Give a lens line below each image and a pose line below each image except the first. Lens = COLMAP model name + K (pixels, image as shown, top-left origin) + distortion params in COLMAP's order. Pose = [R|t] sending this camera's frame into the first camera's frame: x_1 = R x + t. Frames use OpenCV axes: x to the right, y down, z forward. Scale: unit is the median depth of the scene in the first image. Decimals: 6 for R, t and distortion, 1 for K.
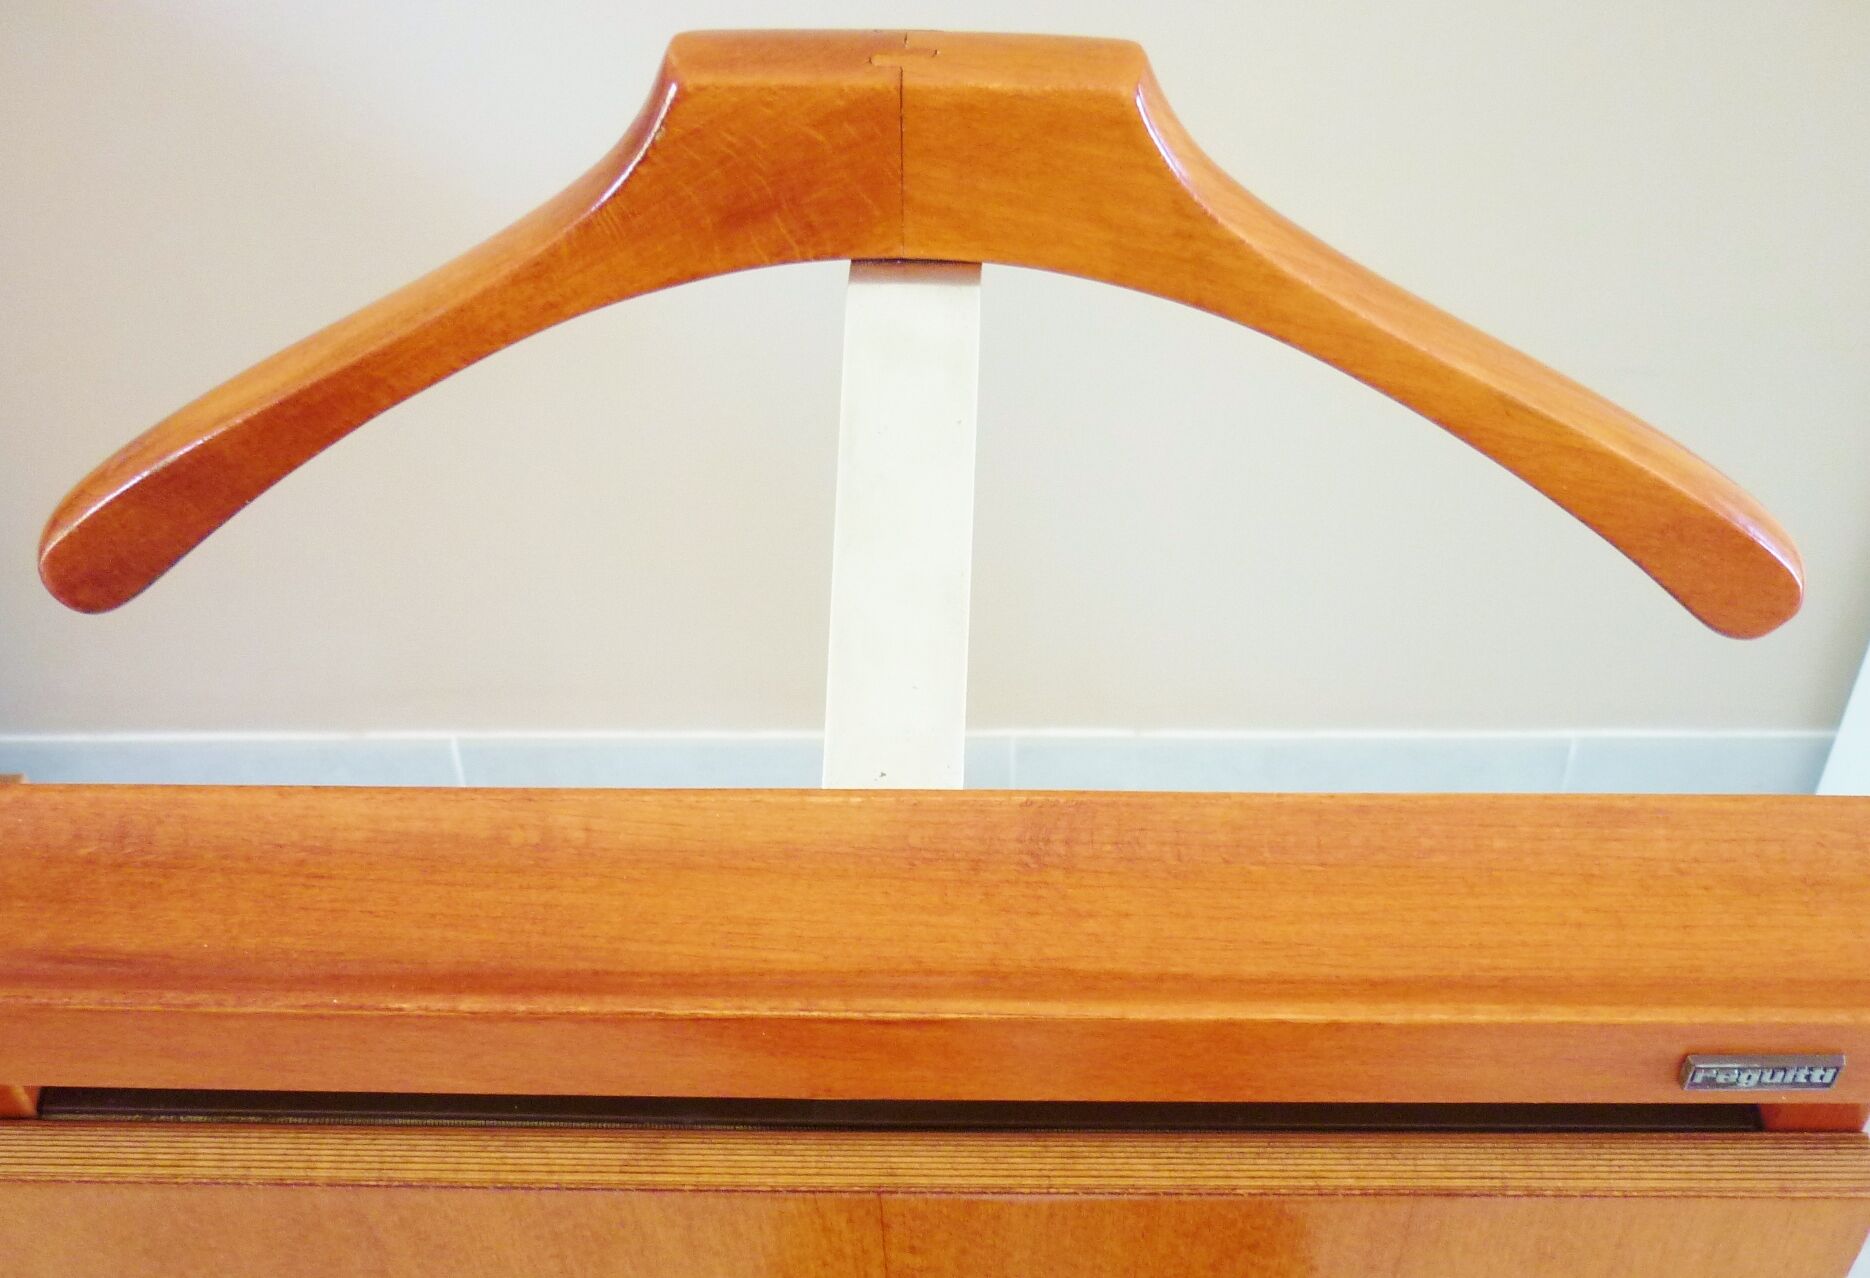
lens RADIAL K [[1969.6, 0, 943.4], [0, 1969.6, 710.3], [0, 0, 1]] dist [-0.033179, 0.000000]
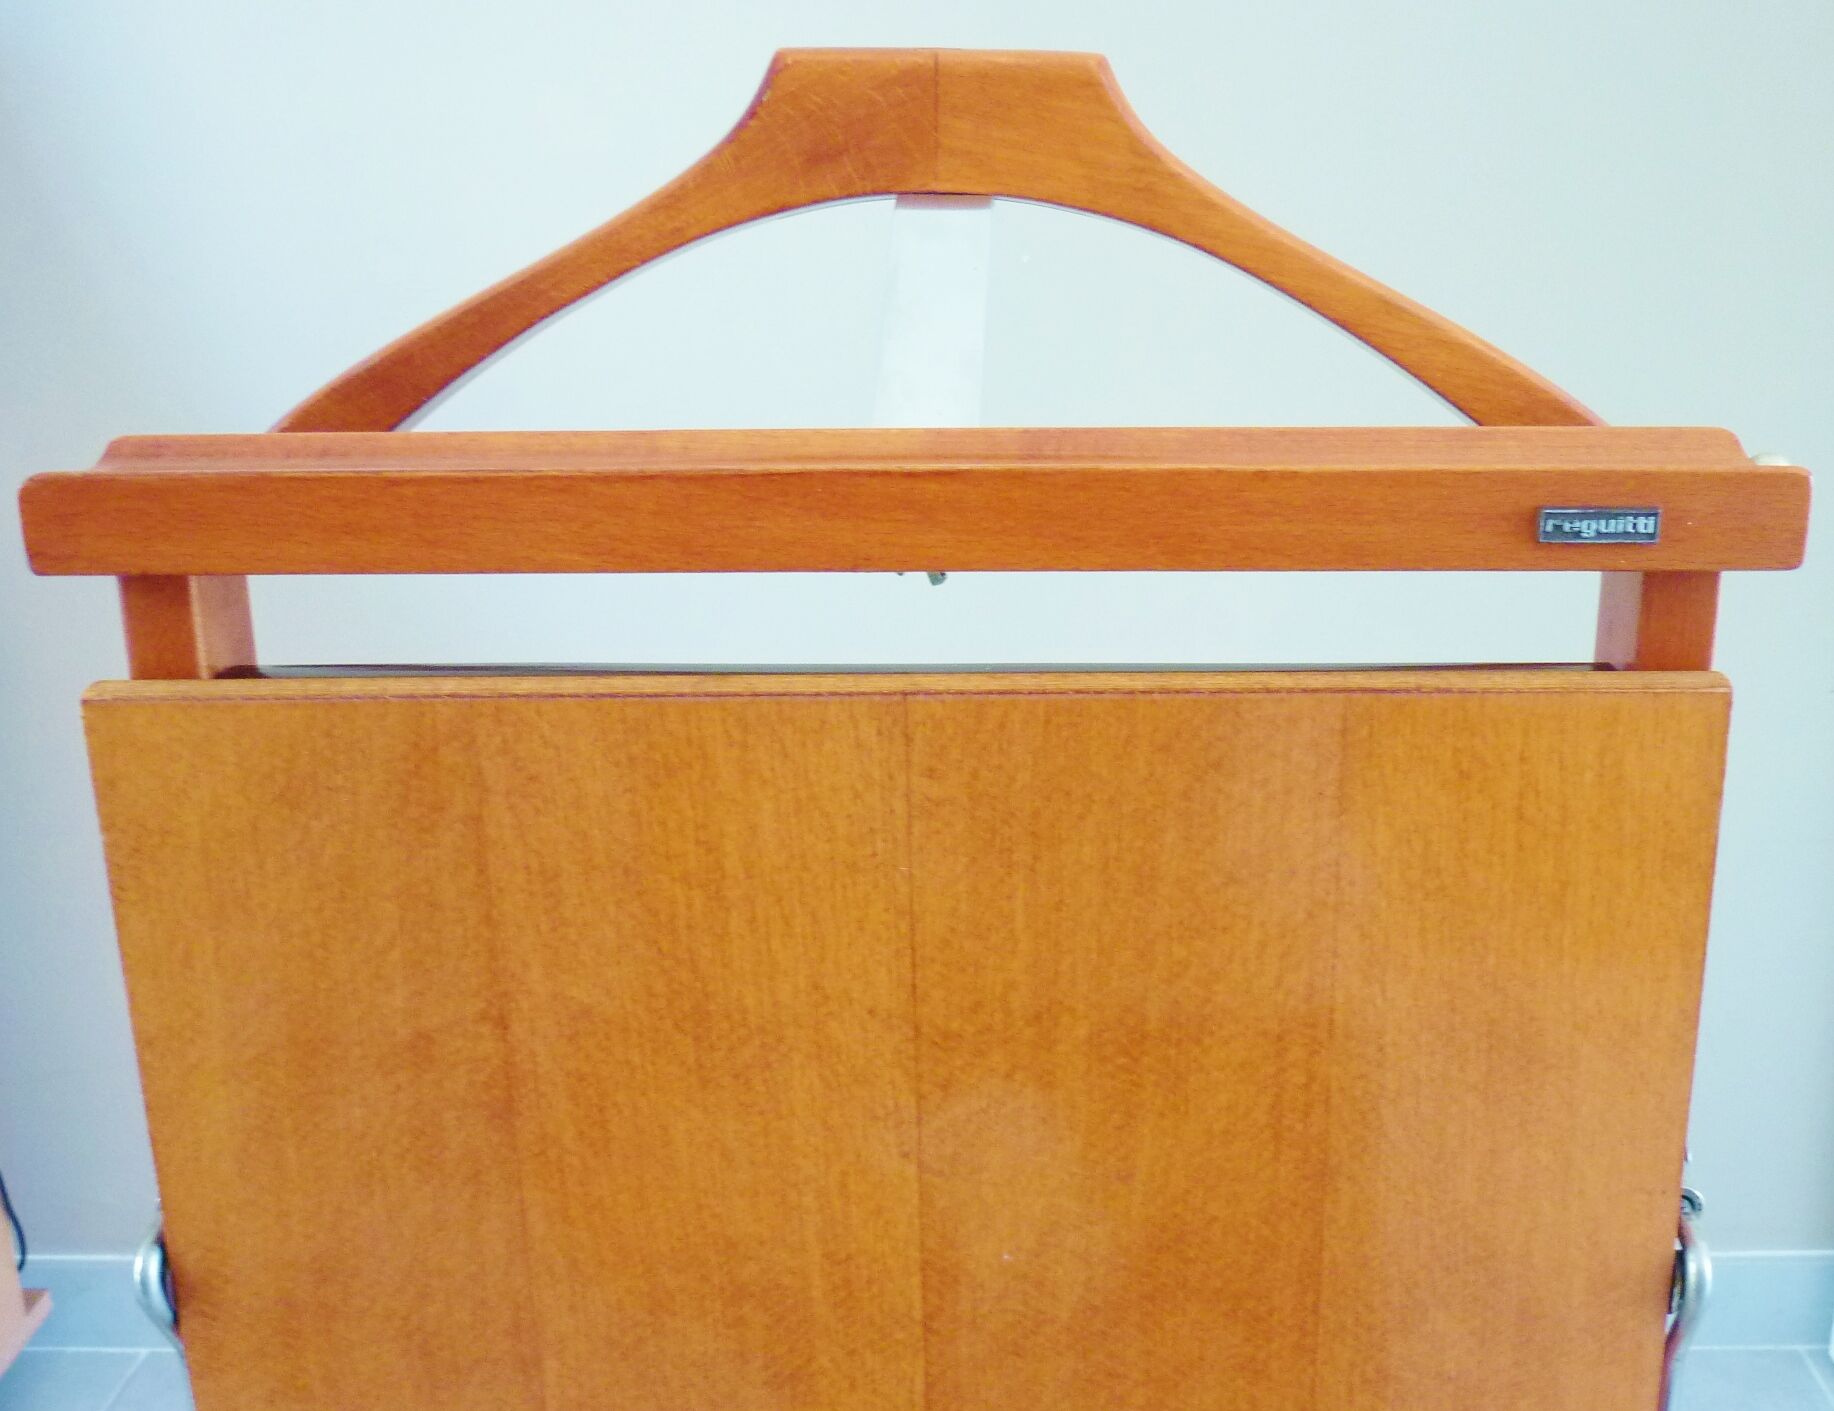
lens RADIAL K [[1963.9, 0, 976.3], [0, 1963.9, 695.1], [0, 0, 1]] dist [-0.042403, 0.000000]
pose [[0.999969, 0.007784, 0.001386, 0.009764], [-0.006372, 0.897208, -0.441563, 0.774425], [-0.004680, 0.441540, 0.897229, -0.087055]]
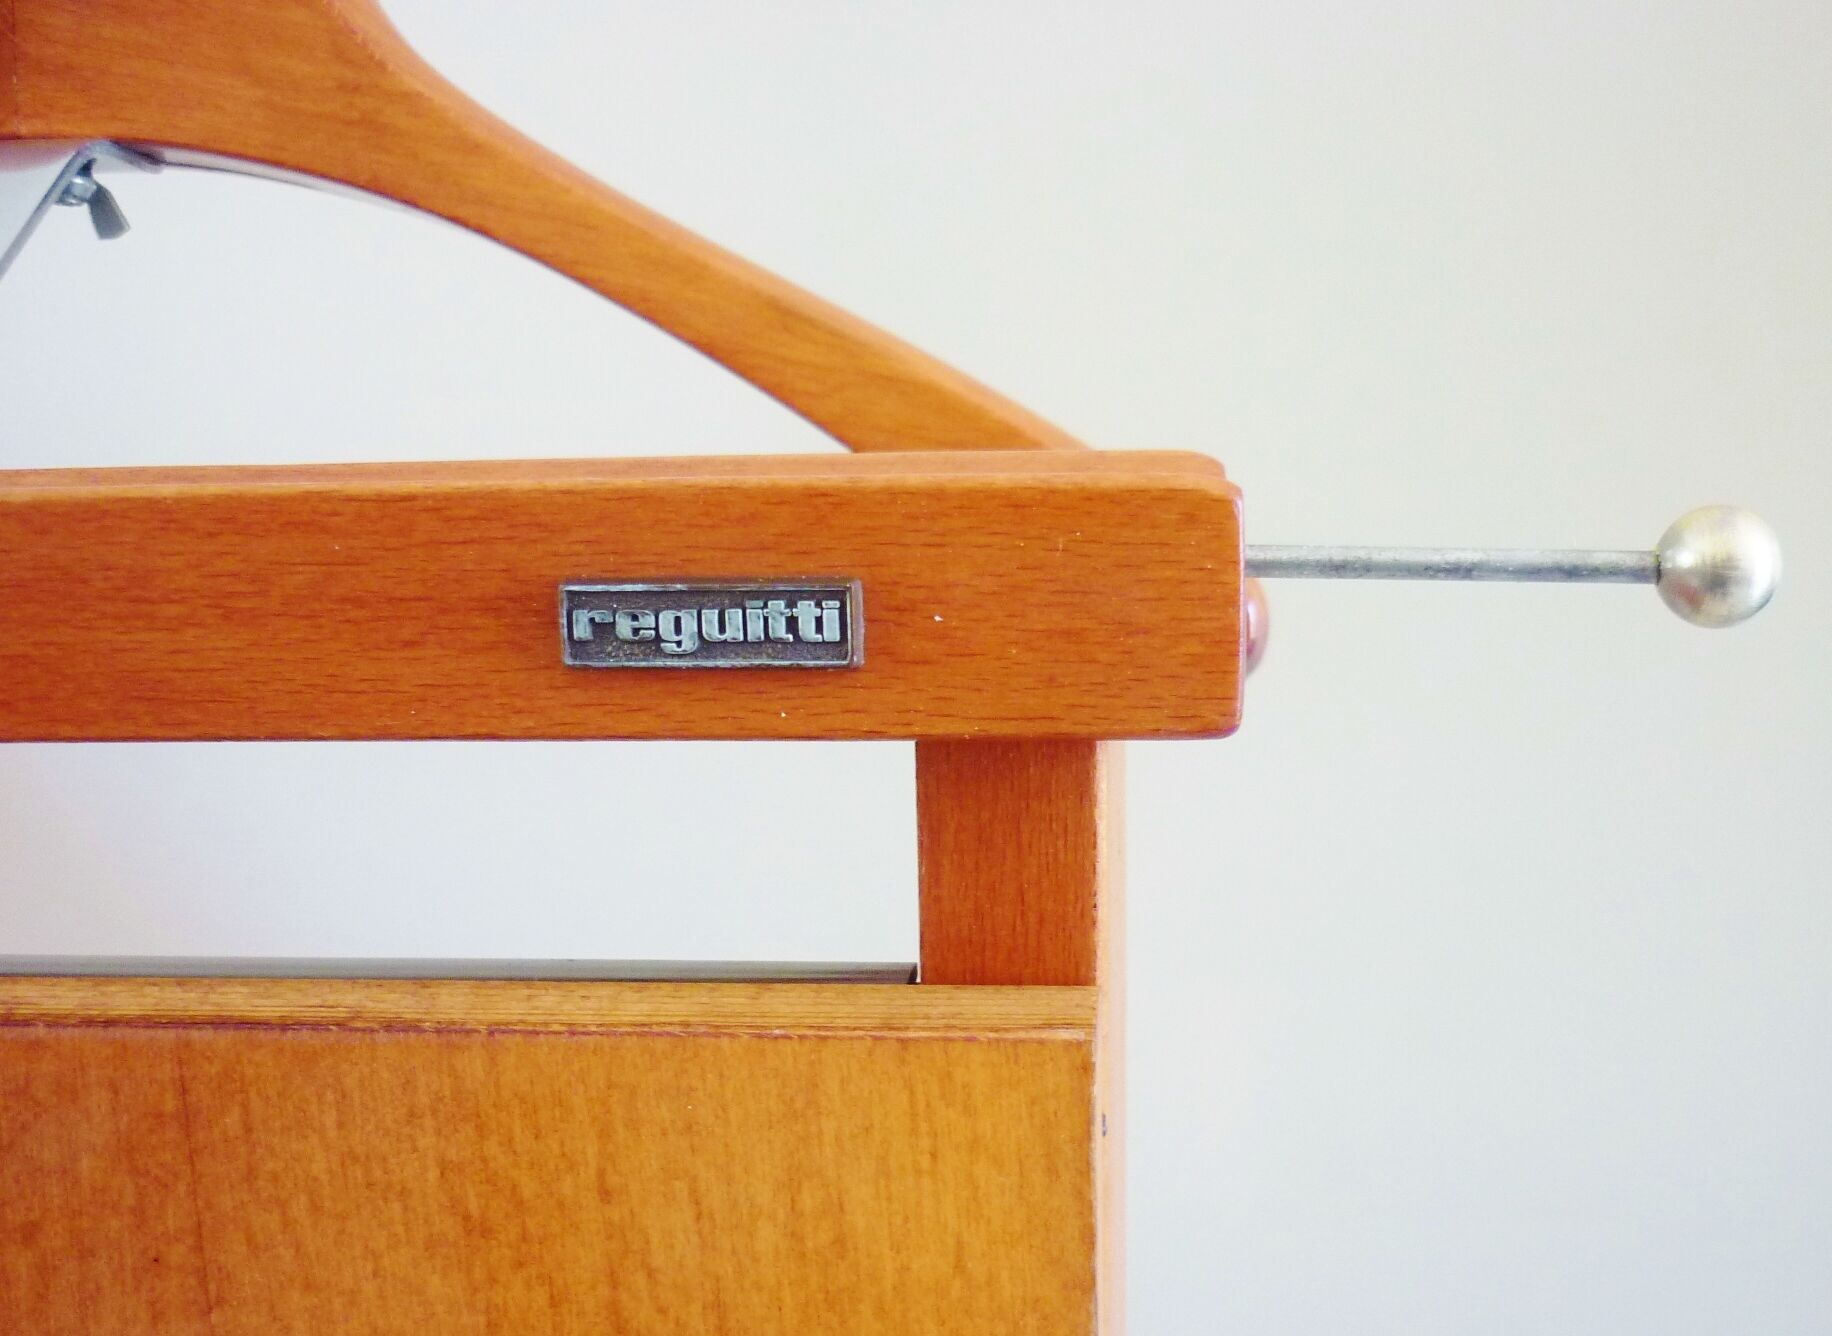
lens RADIAL K [[1997.4, 0, 975.9], [0, 1997.4, 829.9], [0, 0, 1]] dist [-0.023723, 0.000000]
pose [[0.997371, 0.013510, -0.071187, 0.479555], [-0.047960, 0.859536, -0.508819, 0.452298], [0.054314, 0.510896, 0.857925, 0.525910]]
